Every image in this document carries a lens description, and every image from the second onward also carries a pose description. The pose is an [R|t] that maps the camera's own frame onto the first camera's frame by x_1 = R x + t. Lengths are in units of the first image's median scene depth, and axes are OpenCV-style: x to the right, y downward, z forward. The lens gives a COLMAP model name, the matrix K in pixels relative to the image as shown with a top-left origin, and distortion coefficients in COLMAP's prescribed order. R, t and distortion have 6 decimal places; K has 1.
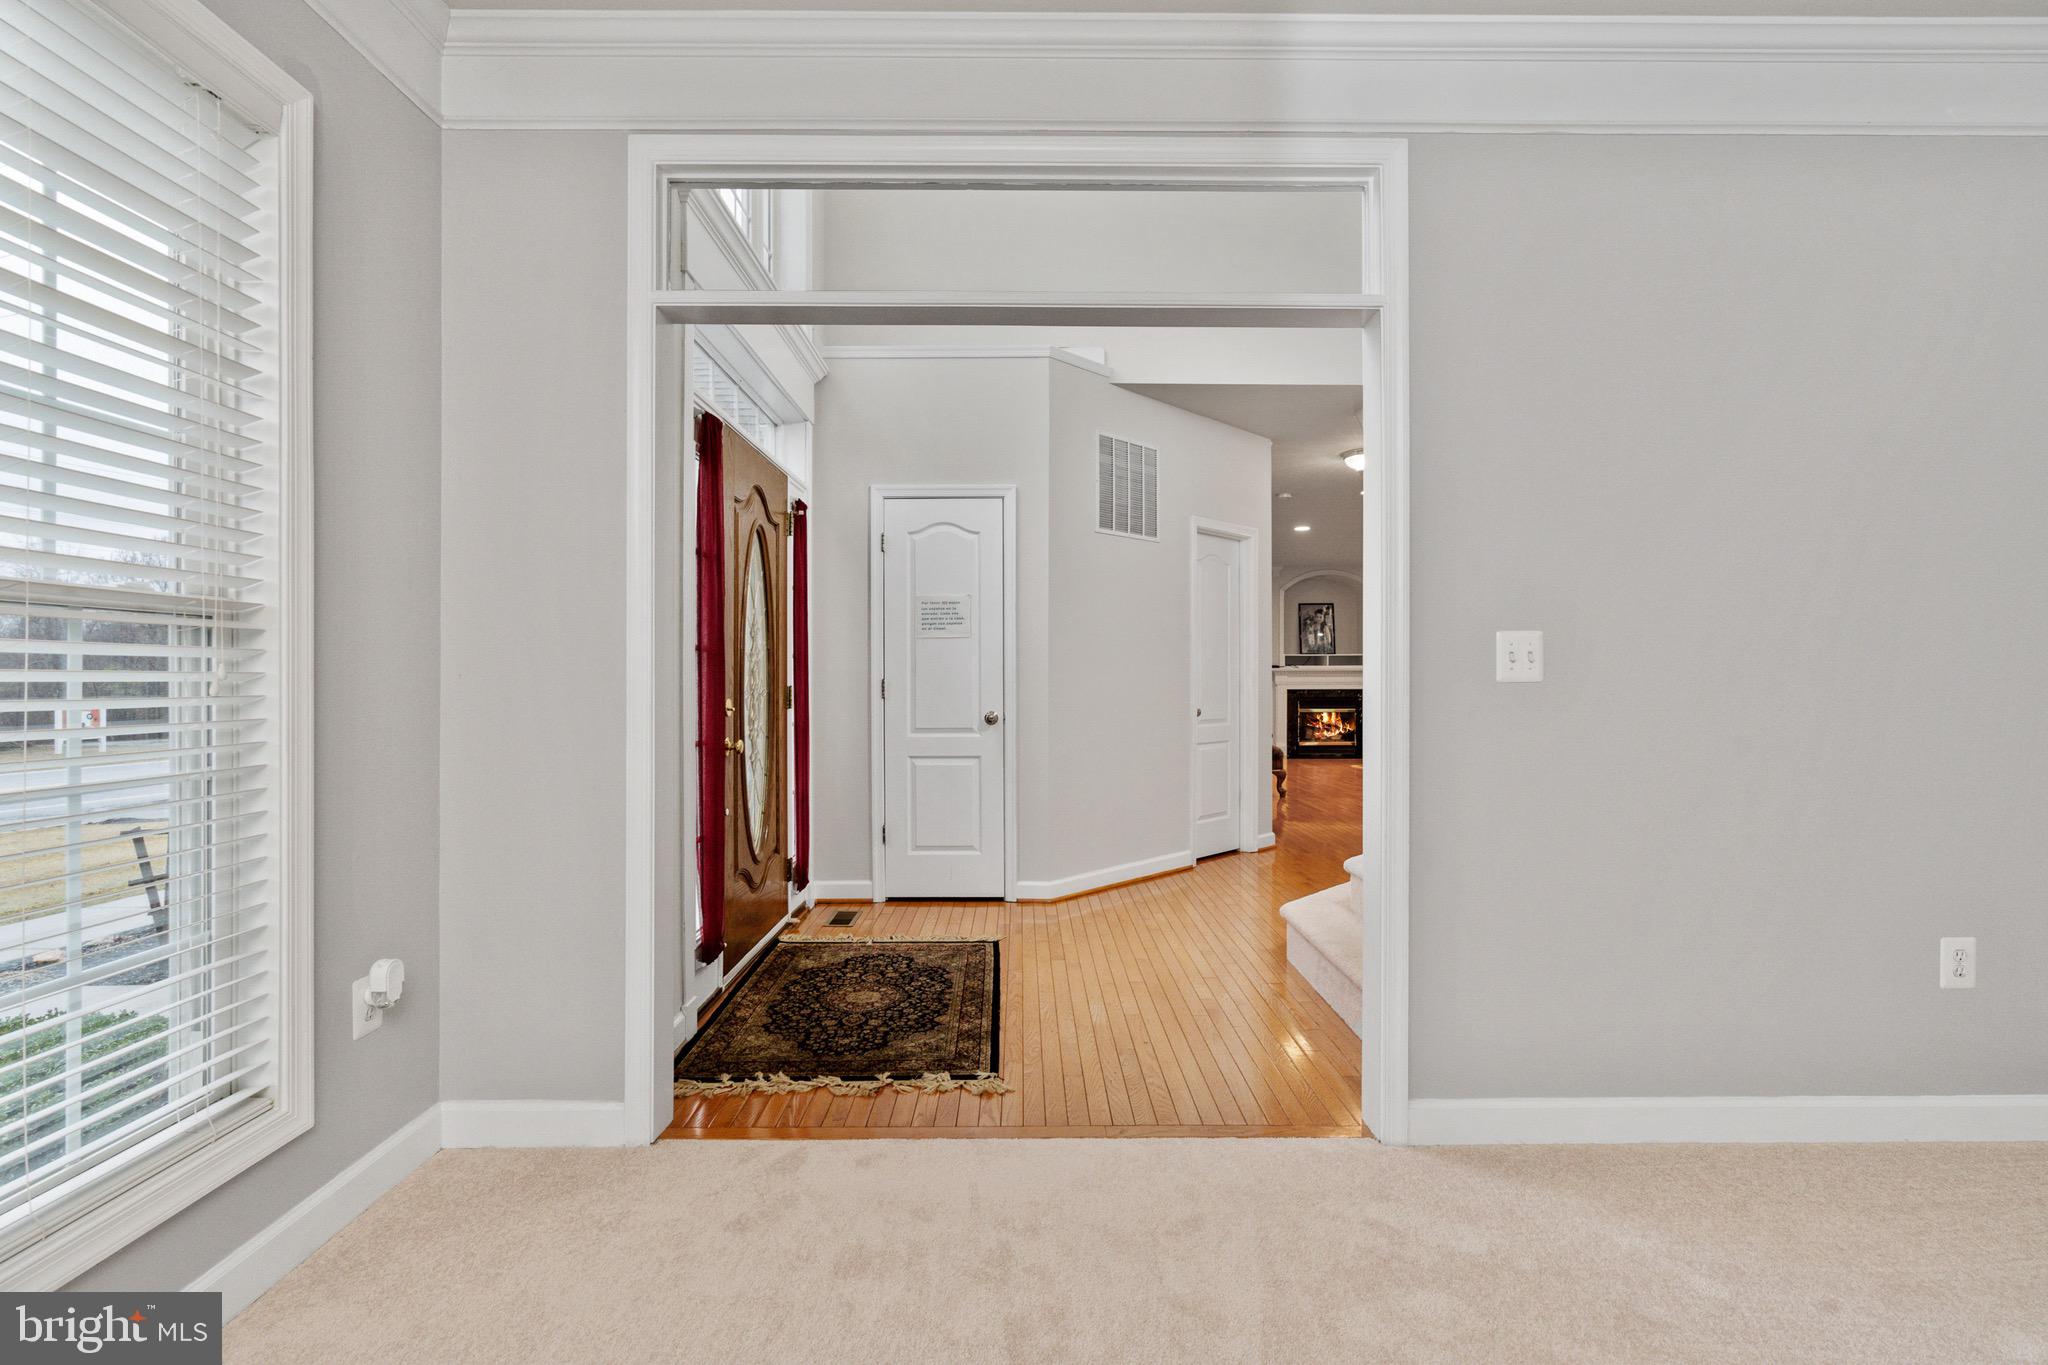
lens RADIAL K [[930.8, 0, 1025.7], [0, 930.8, 657.2], [0, 0, 1]] dist [-0.000440, 0.000028]
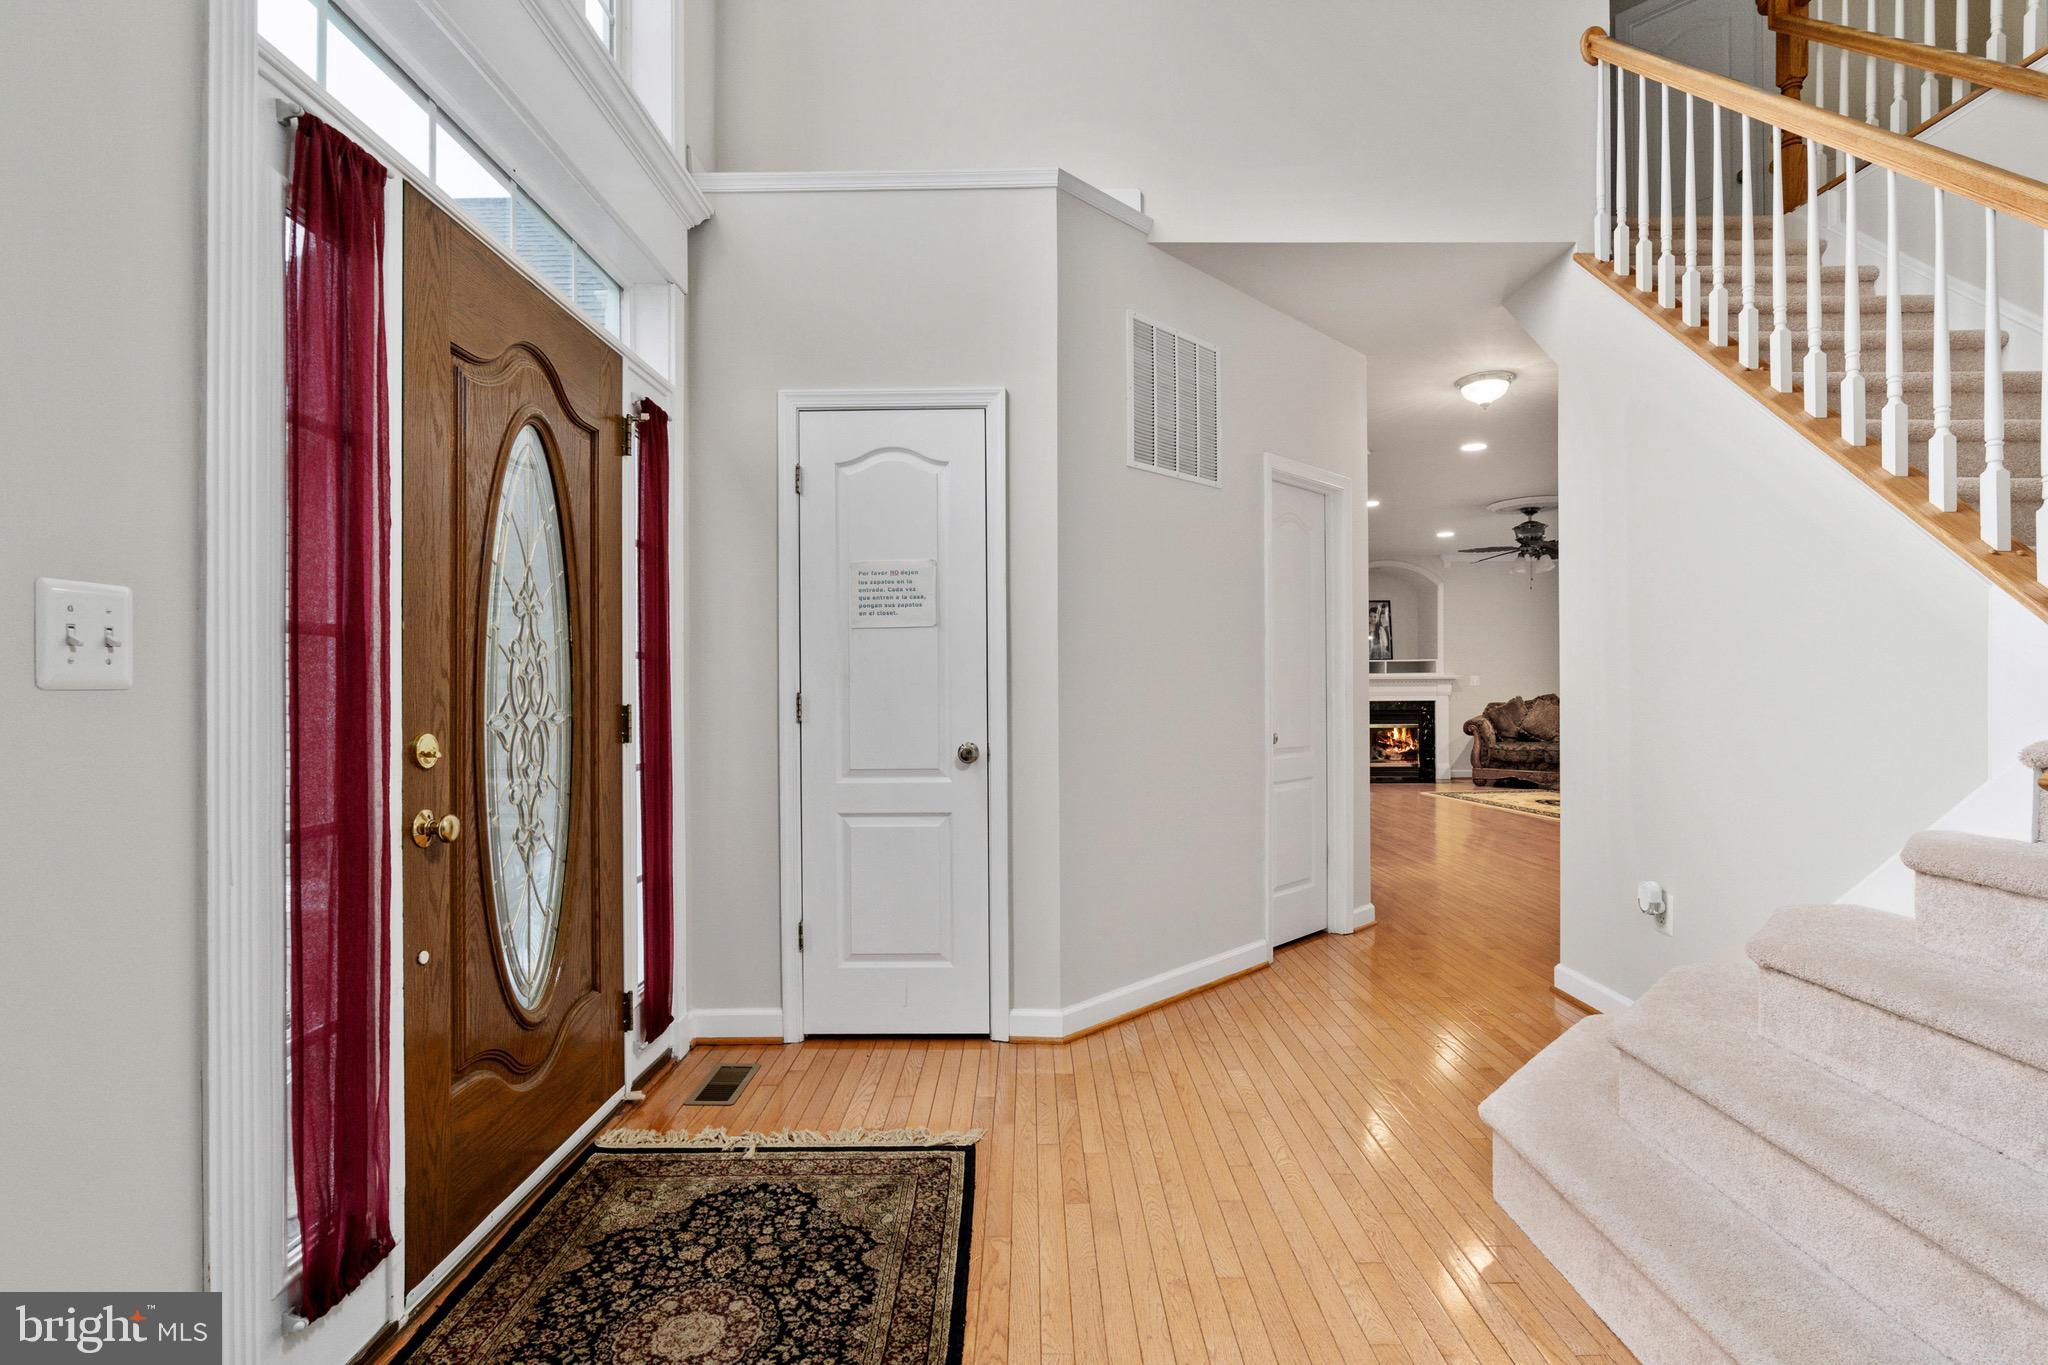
lens RADIAL K [[957.7, 0, 1021.2], [0, 957.7, 682.5], [0, 0, 1]] dist [0.000595, 0.000078]
pose [[0.999929, -0.003598, -0.011401, 0.007546], [0.003781, 0.999864, 0.016052, 0.006808], [0.011341, -0.016094, 0.999806, 0.373517]]
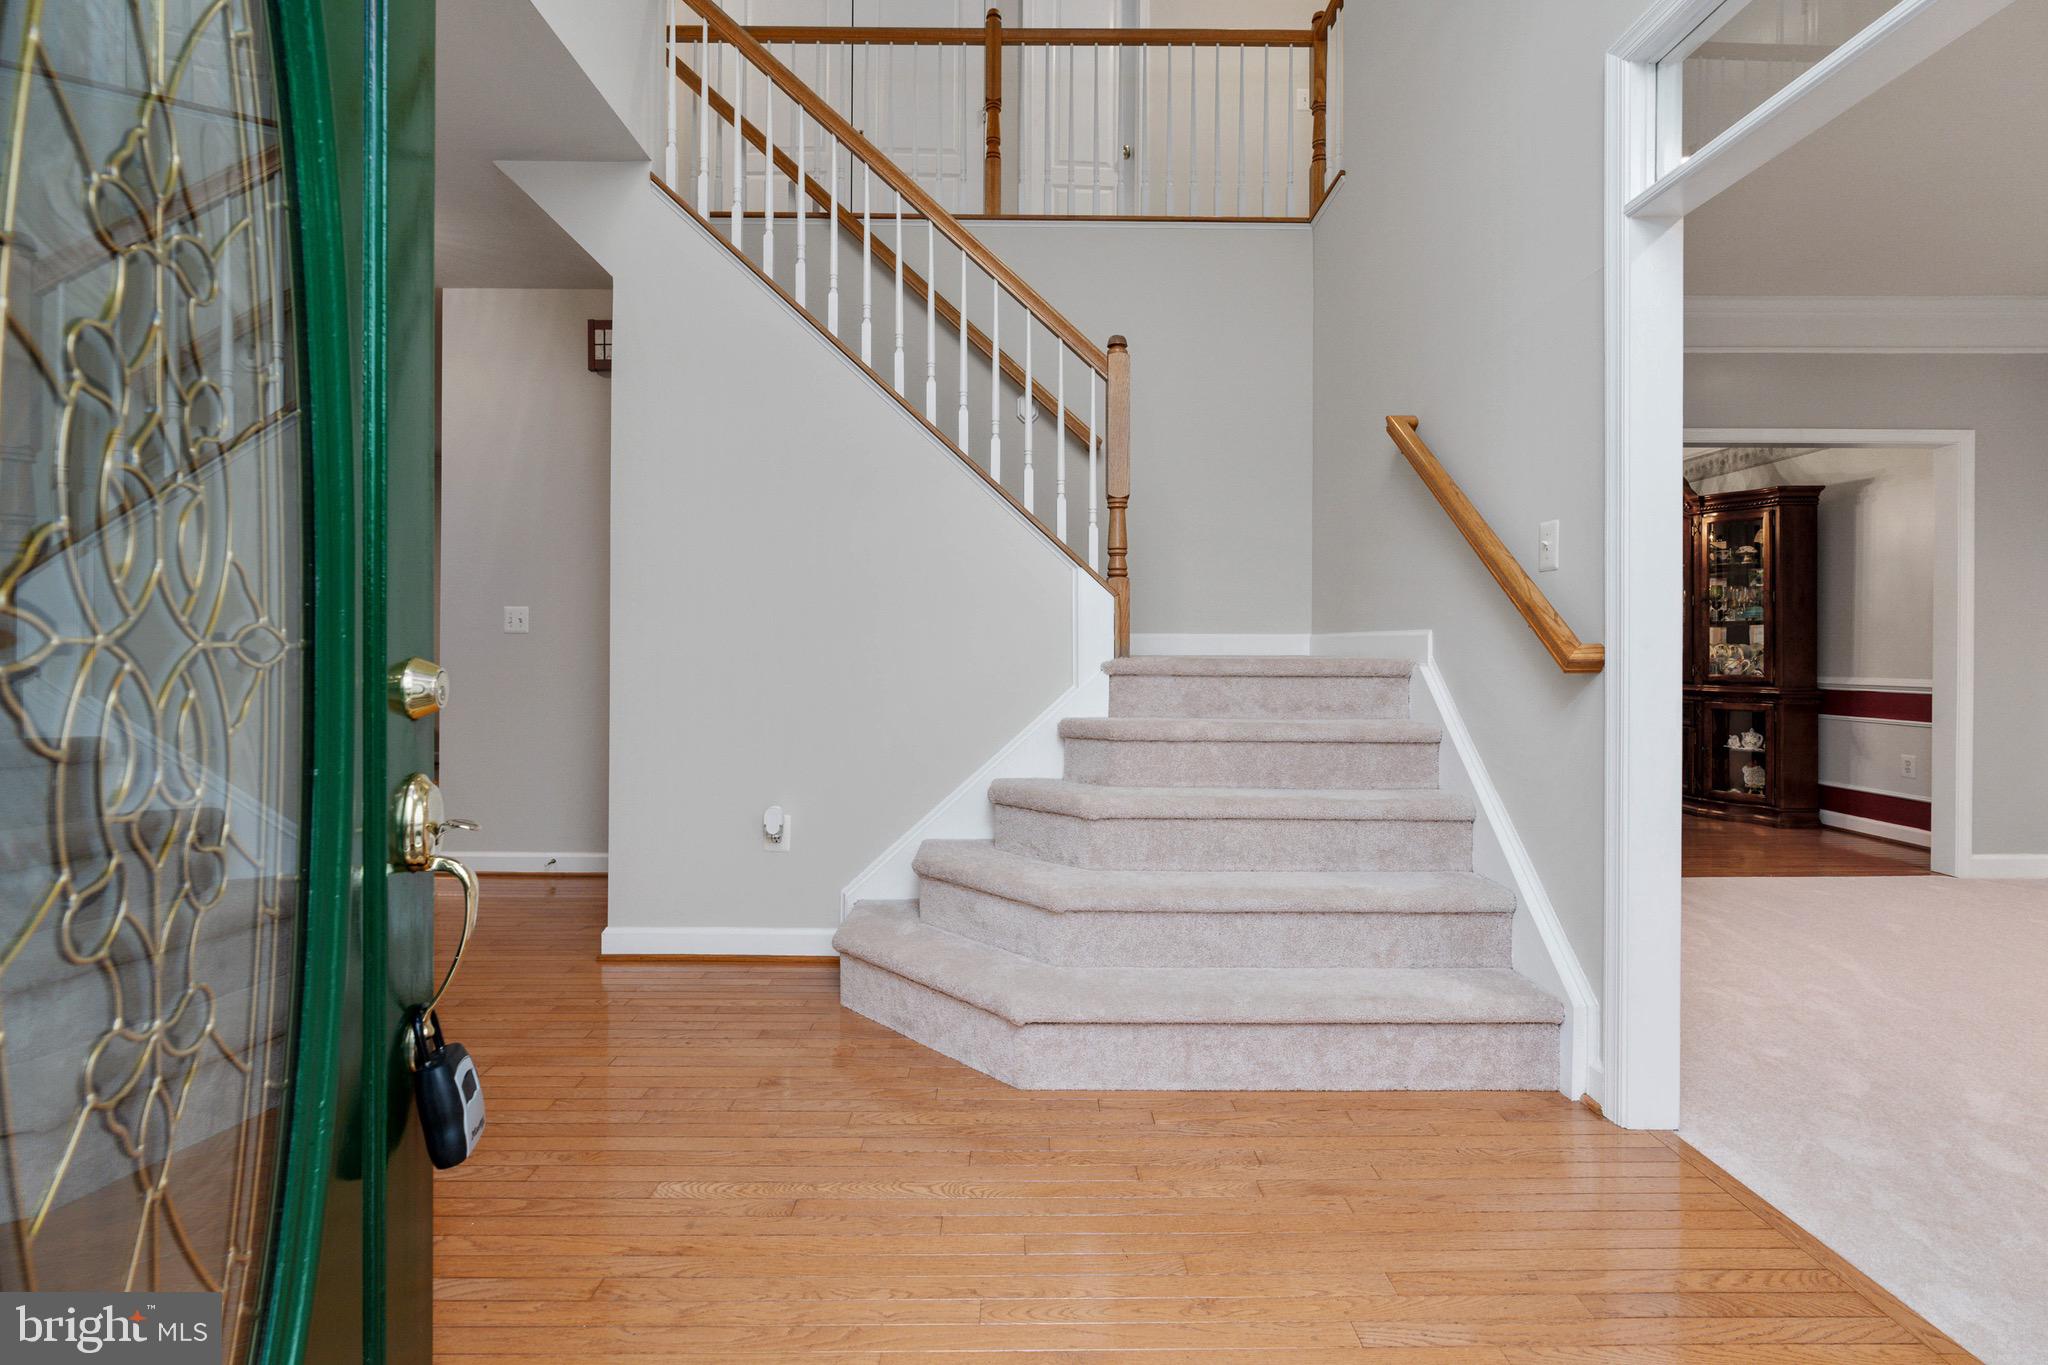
lens RADIAL K [[930.8, 0, 1025.7], [0, 930.8, 657.2], [0, 0, 1]] dist [-0.000440, 0.000028]
pose [[-0.001528, -0.003660, 0.999992, -0.265364], [-0.024359, 0.999697, 0.003621, 0.037853], [-0.999702, -0.024353, -0.001616, 0.855724]]
